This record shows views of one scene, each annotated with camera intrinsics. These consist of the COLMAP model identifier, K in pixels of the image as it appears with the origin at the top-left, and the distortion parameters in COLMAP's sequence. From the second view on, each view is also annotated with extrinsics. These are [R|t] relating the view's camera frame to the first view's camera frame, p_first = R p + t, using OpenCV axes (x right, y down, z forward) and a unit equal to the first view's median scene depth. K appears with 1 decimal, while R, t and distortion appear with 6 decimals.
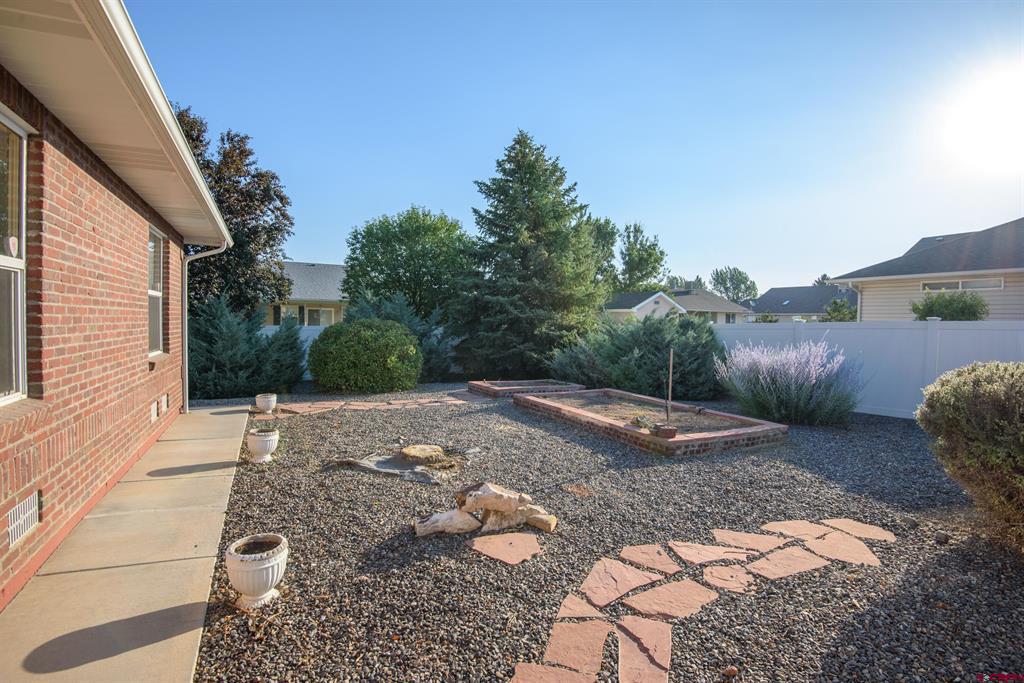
lens RADIAL K [[465.8, 0, 506.8], [0, 465.8, 337.0], [0, 0, 1]] dist [0.024036, -0.011381]
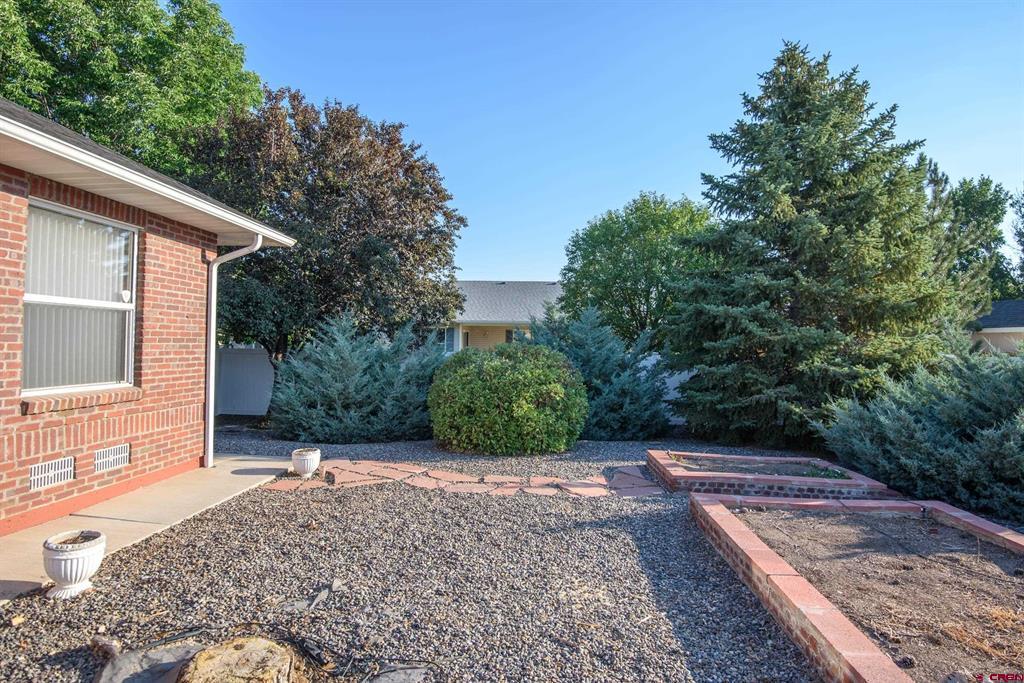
lens RADIAL K [[542.6, 0, 517.6], [0, 542.6, 339.8], [0, 0, 1]] dist [-0.011443, 0.000025]
pose [[0.865104, -0.003082, -0.501583, 0.089509], [-0.022158, 0.998770, -0.044354, -0.006510], [0.501103, 0.049485, 0.863971, 0.248441]]
